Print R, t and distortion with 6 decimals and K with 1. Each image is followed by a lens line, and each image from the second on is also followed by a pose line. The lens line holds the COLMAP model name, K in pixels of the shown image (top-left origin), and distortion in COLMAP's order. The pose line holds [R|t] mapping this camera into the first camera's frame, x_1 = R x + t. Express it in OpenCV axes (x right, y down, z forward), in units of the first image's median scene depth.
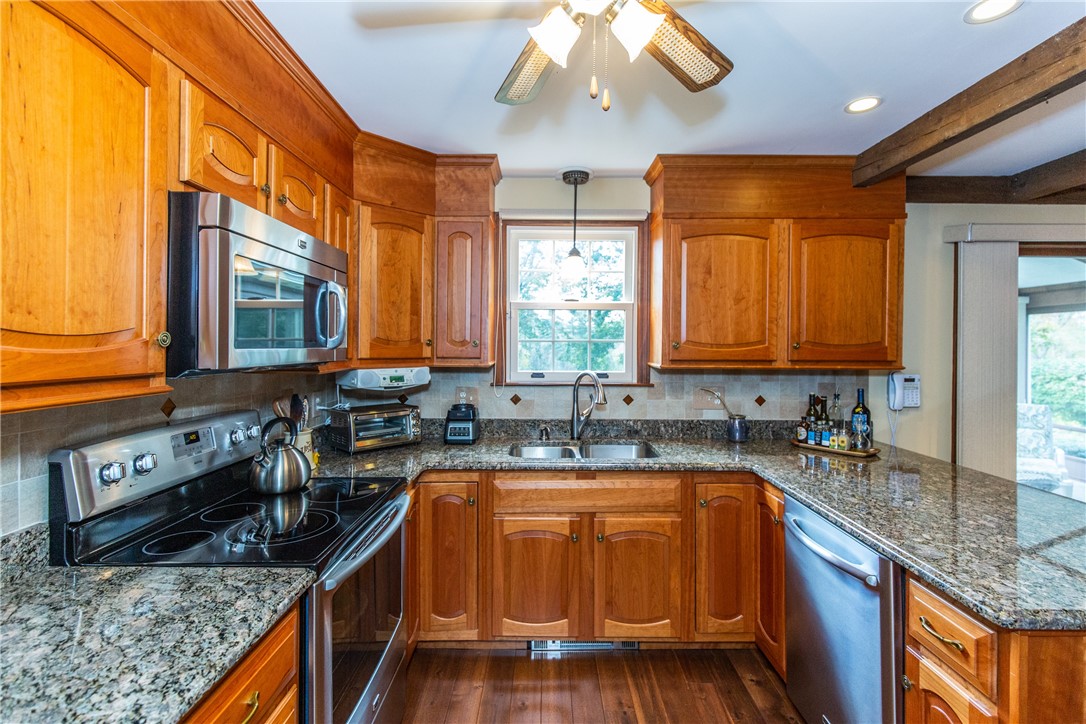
lens RADIAL K [[488.5, 0, 548.9], [0, 488.5, 344.0], [0, 0, 1]] dist [0.005424, -0.001440]
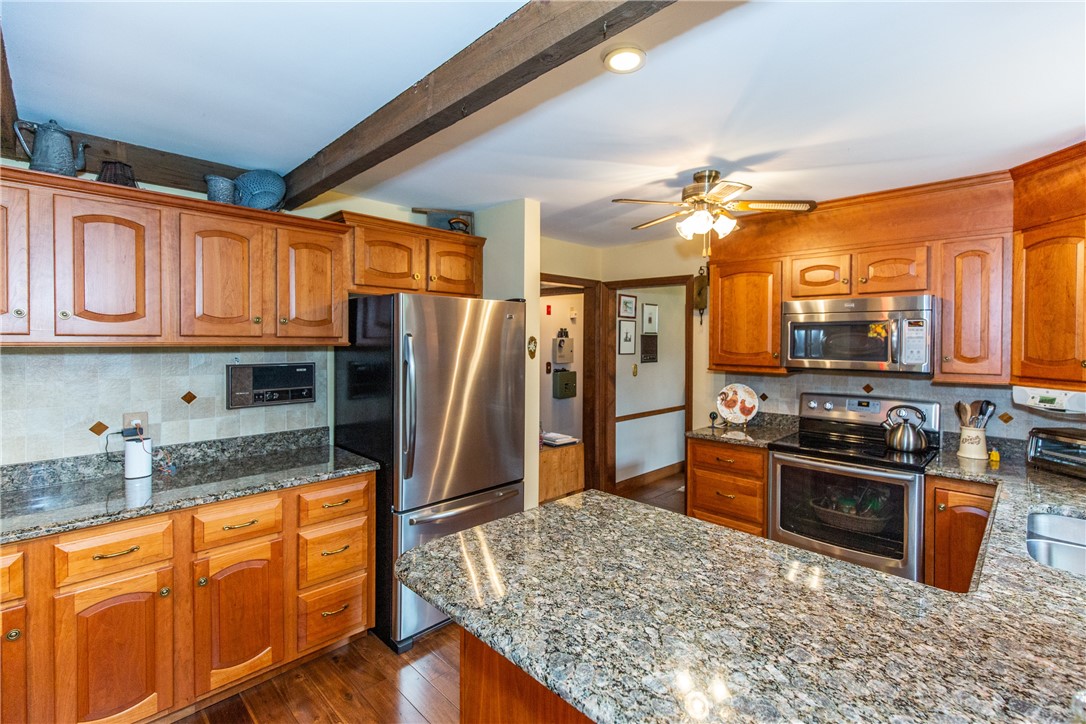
lens RADIAL K [[488.5, 0, 542.7], [0, 488.5, 343.5], [0, 0, 1]] dist [0.005424, -0.001440]
pose [[-0.714032, -0.007918, -0.700068, 1.002460], [-0.011018, 0.999939, -0.000072, -0.028368], [0.700026, 0.007662, -0.714076, 0.921799]]
